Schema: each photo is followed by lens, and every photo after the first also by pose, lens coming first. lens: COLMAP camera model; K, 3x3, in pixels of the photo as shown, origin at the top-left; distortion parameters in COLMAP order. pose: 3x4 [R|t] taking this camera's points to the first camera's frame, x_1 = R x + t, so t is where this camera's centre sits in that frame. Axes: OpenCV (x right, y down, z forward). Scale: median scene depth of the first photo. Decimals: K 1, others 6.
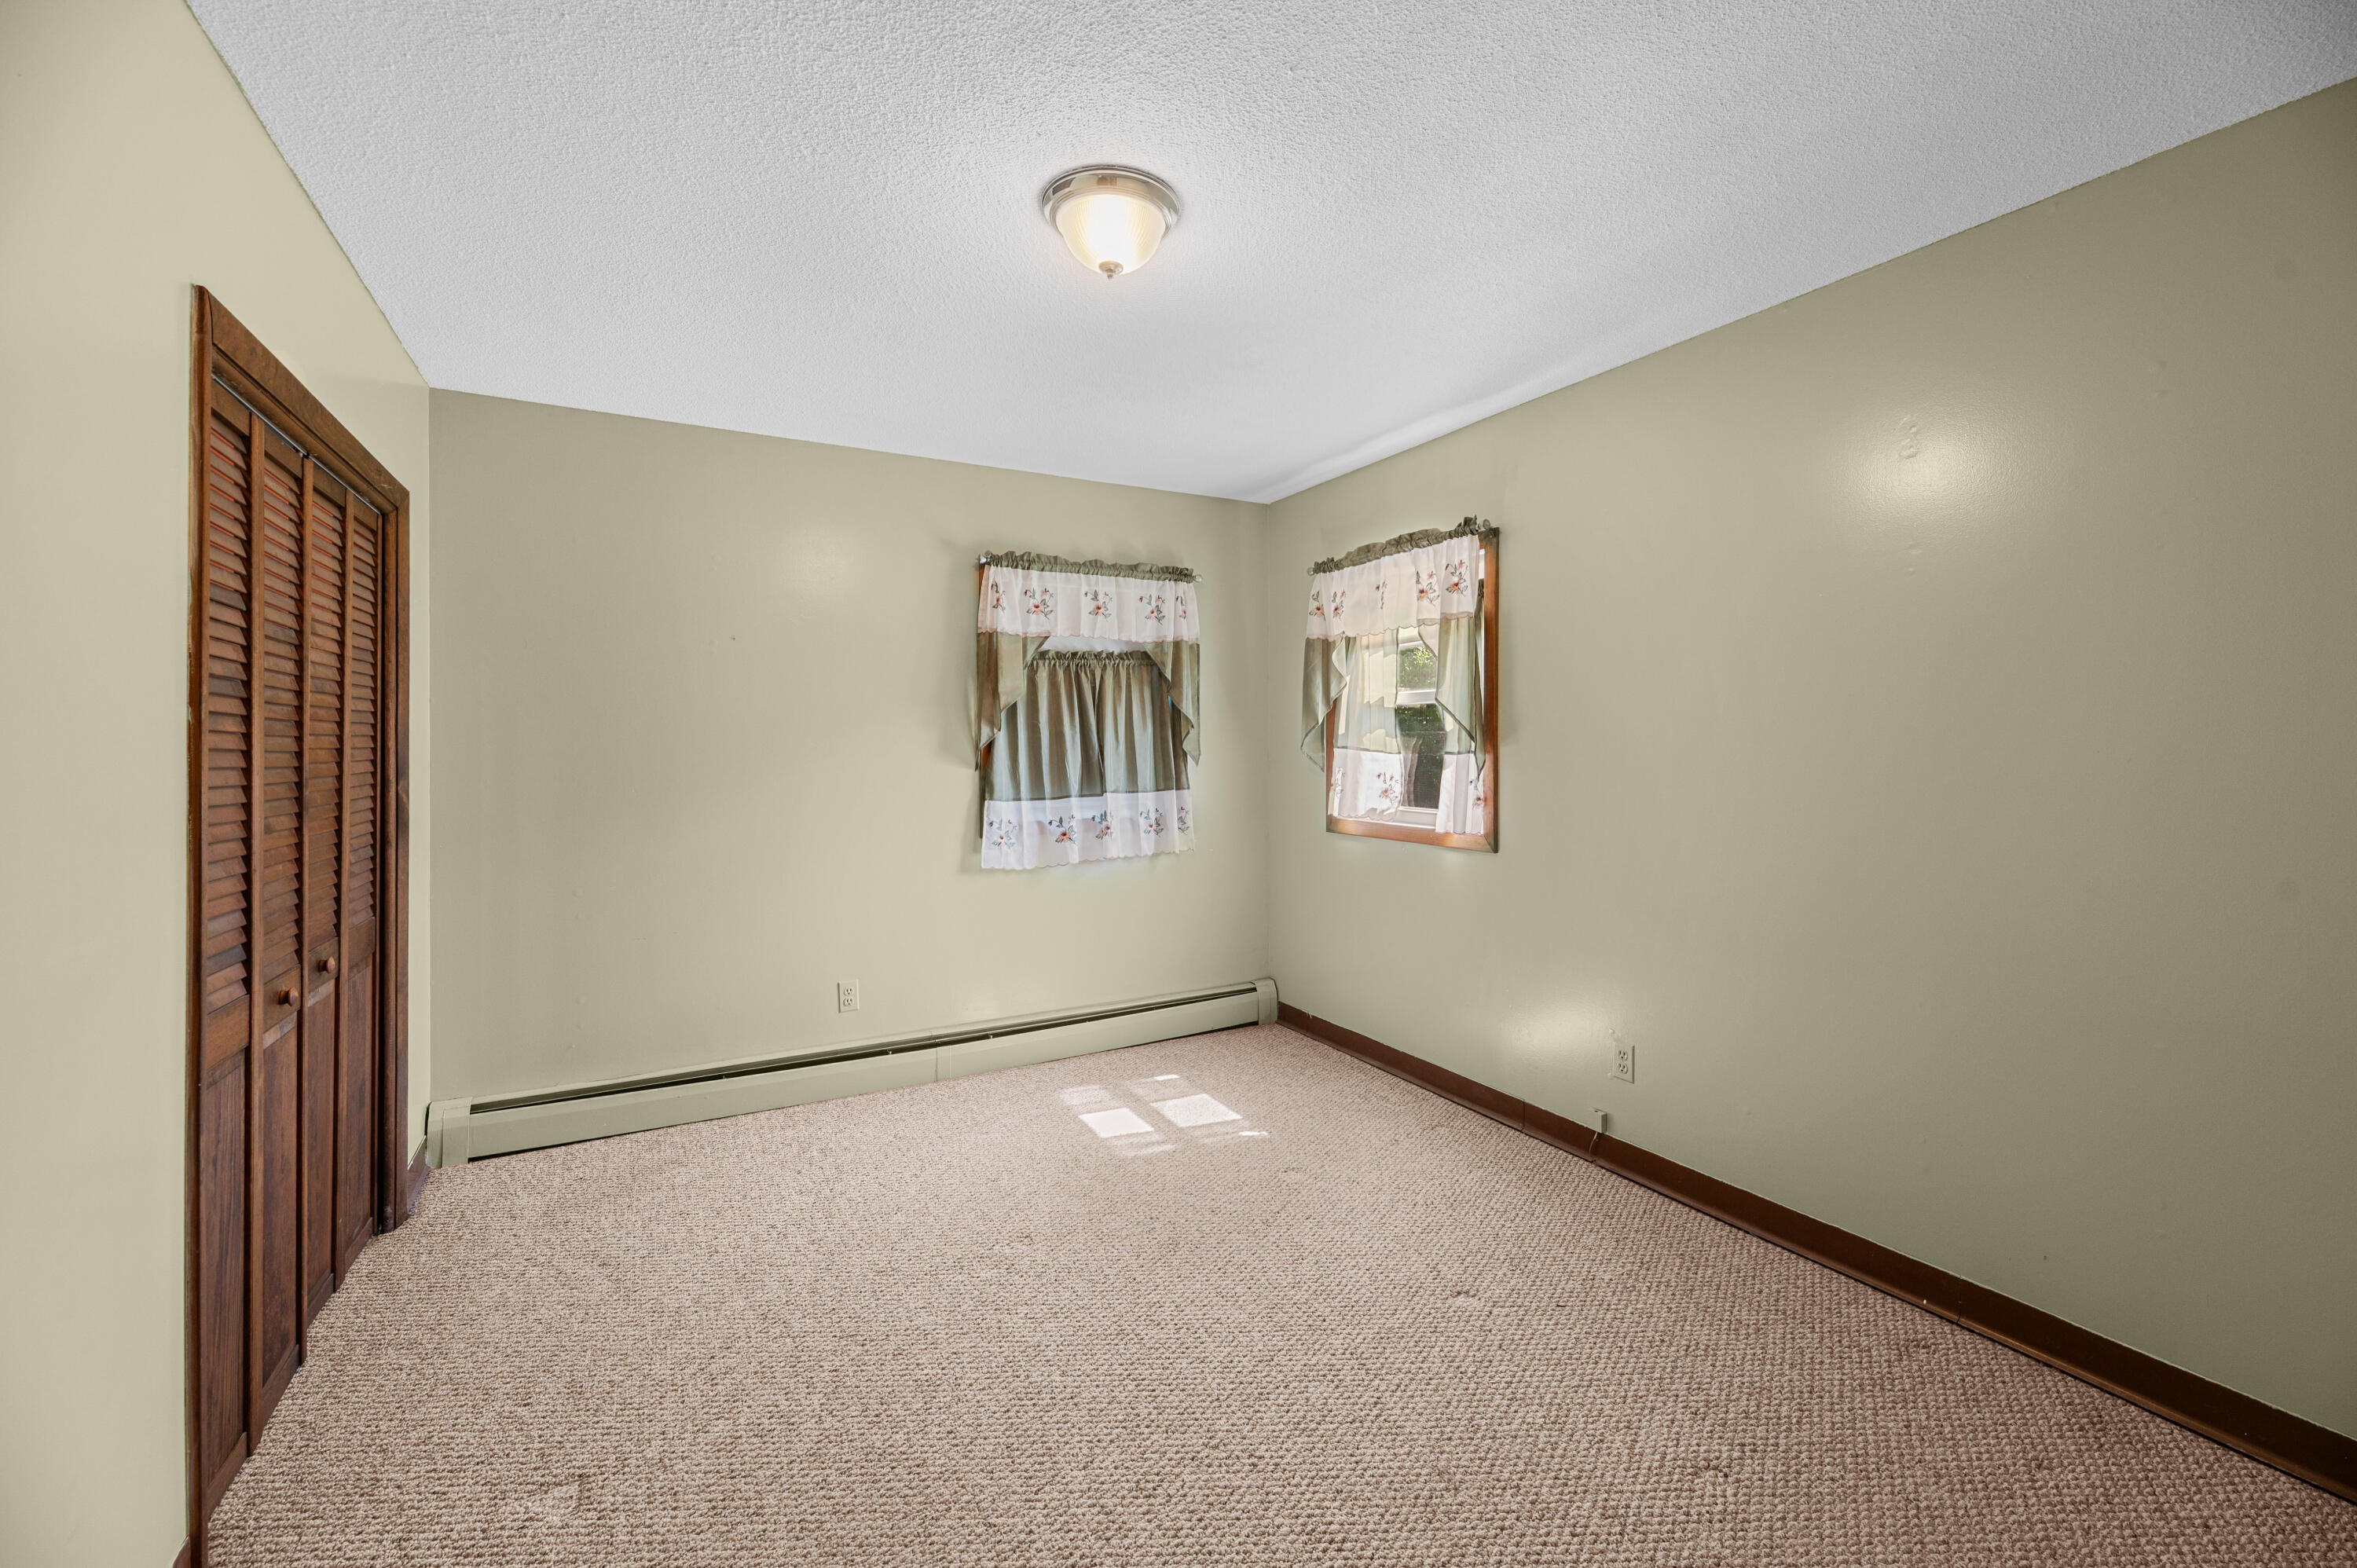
lens RADIAL K [[952.3, 0, 1187.3], [0, 952.3, 786.0], [0, 0, 1]] dist [-0.001030, -0.000336]
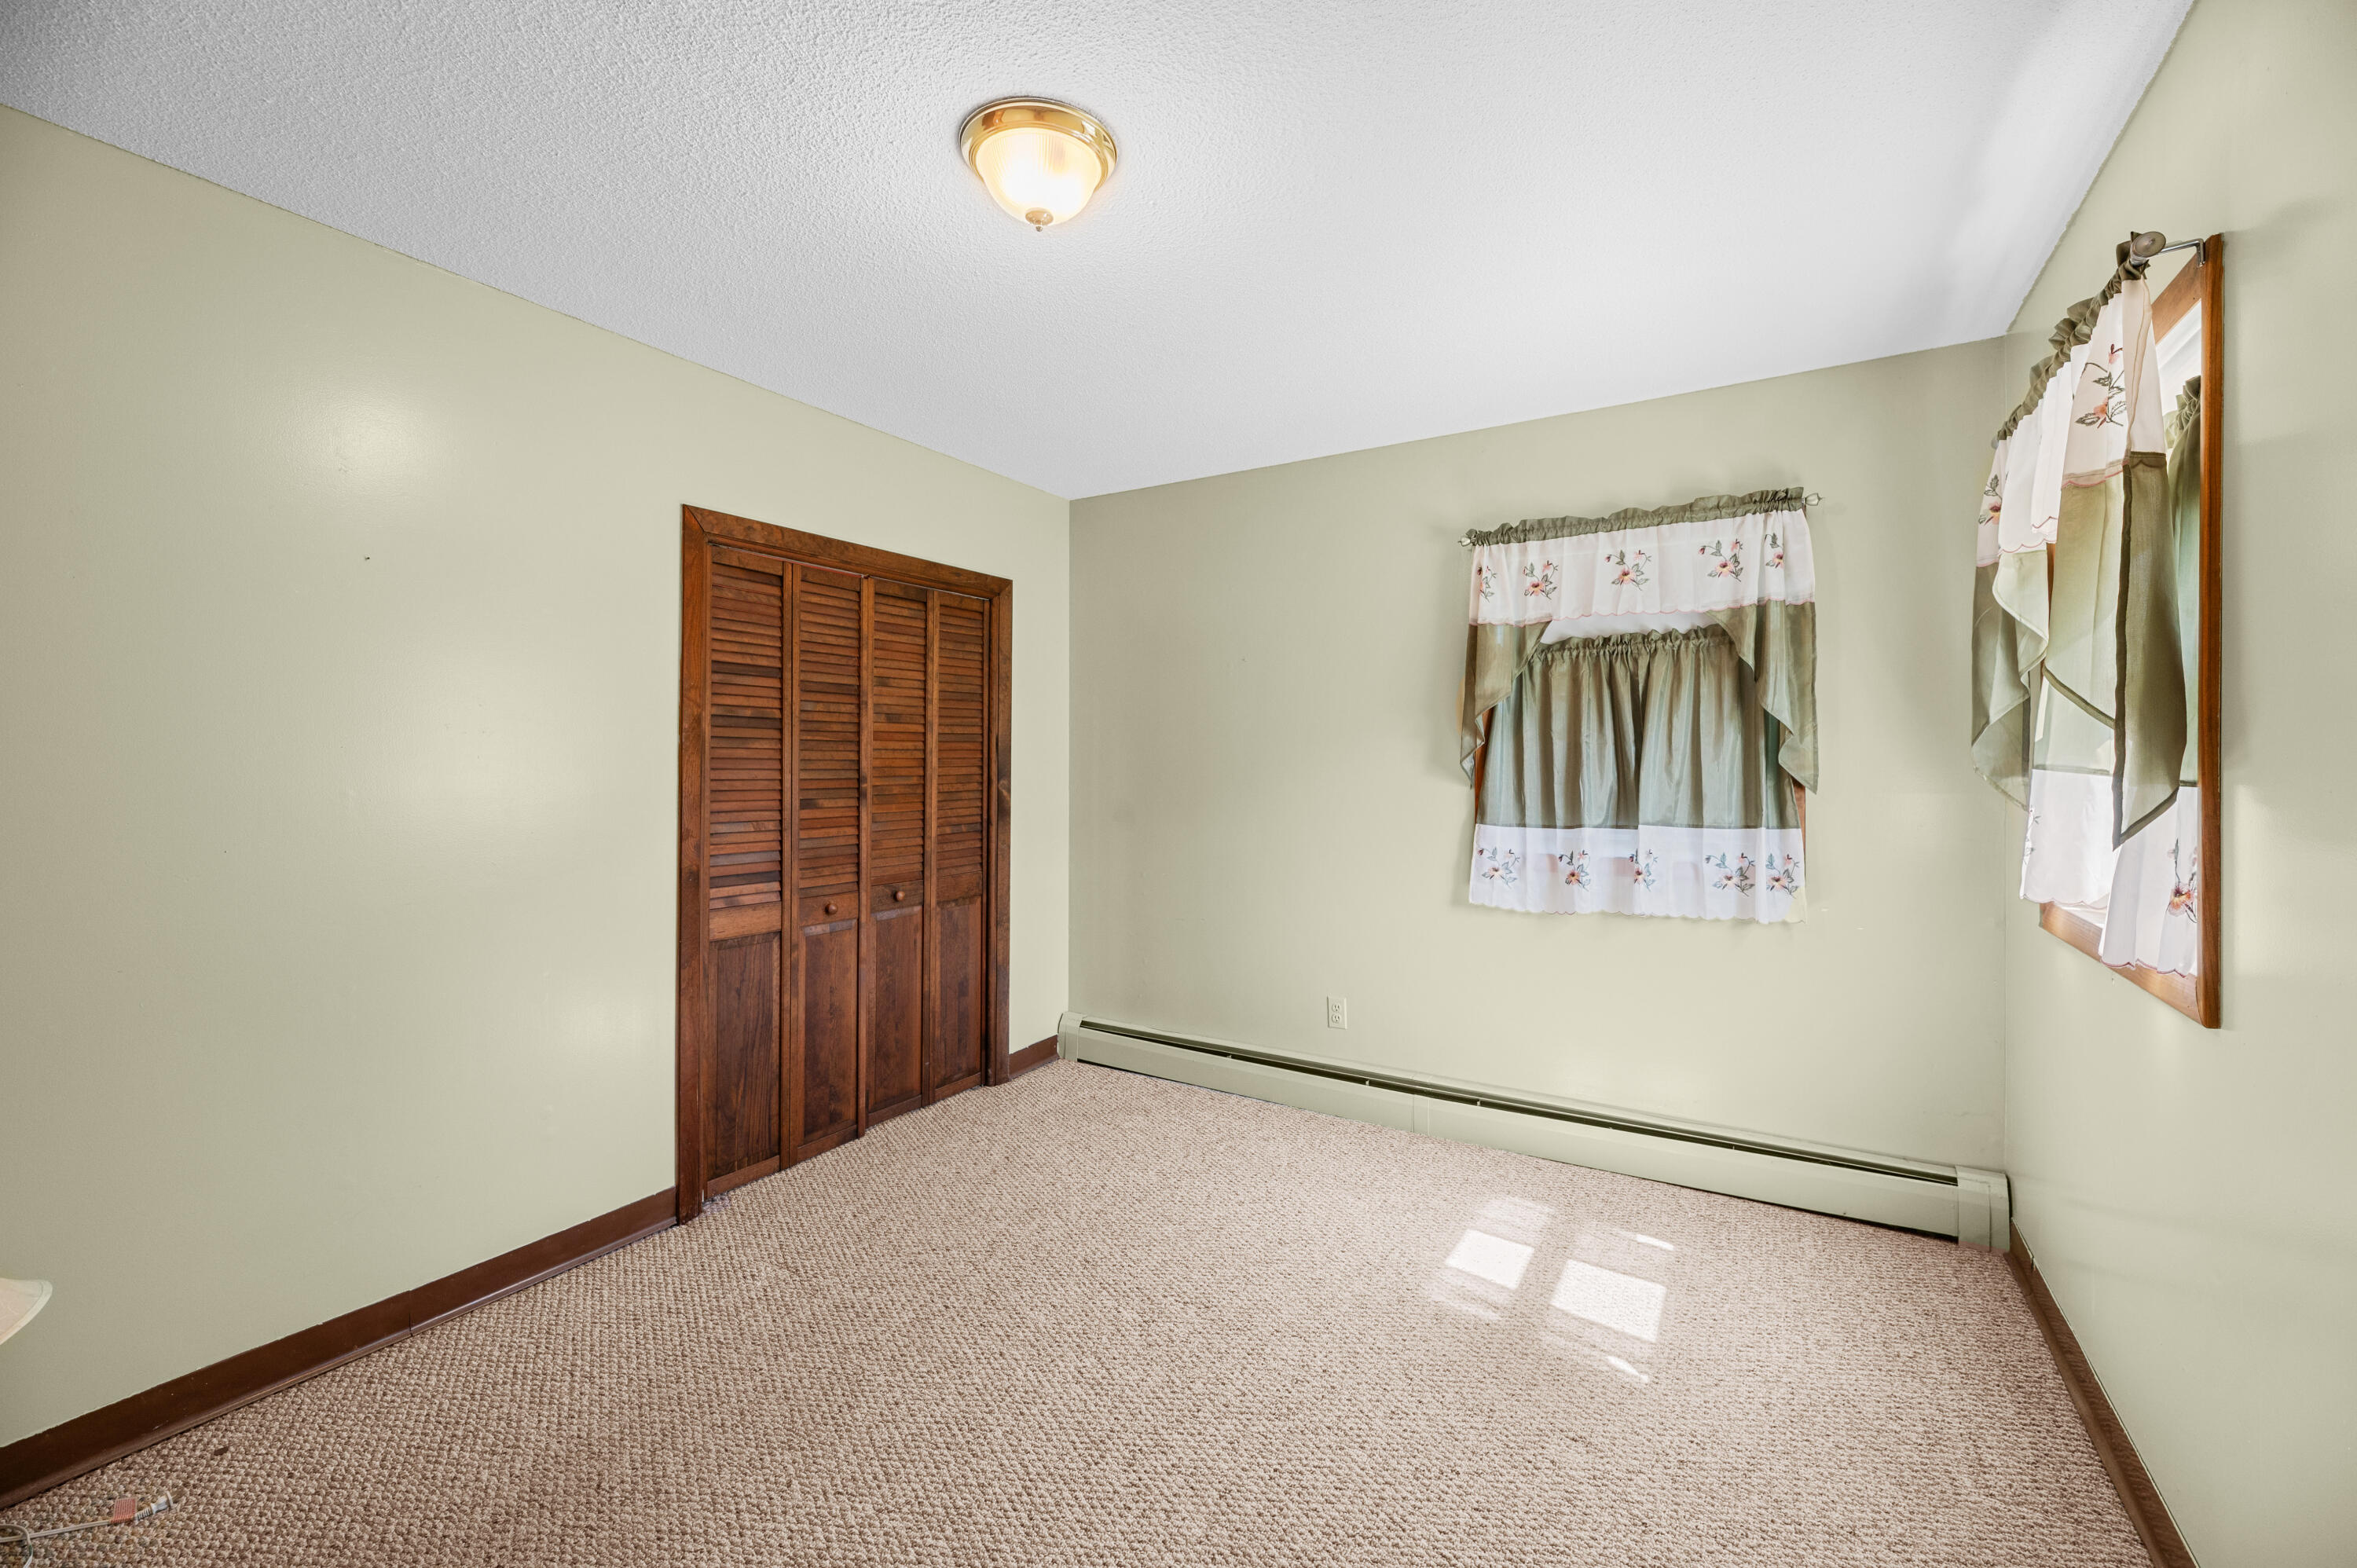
lens RADIAL K [[952.3, 0, 1187.3], [0, 952.3, 786.0], [0, 0, 1]] dist [-0.001030, -0.000336]
pose [[0.500284, 0.031890, -0.865274, 0.391605], [-0.041792, 0.999046, 0.012656, -0.018220], [0.864852, 0.029830, 0.501139, 0.350168]]
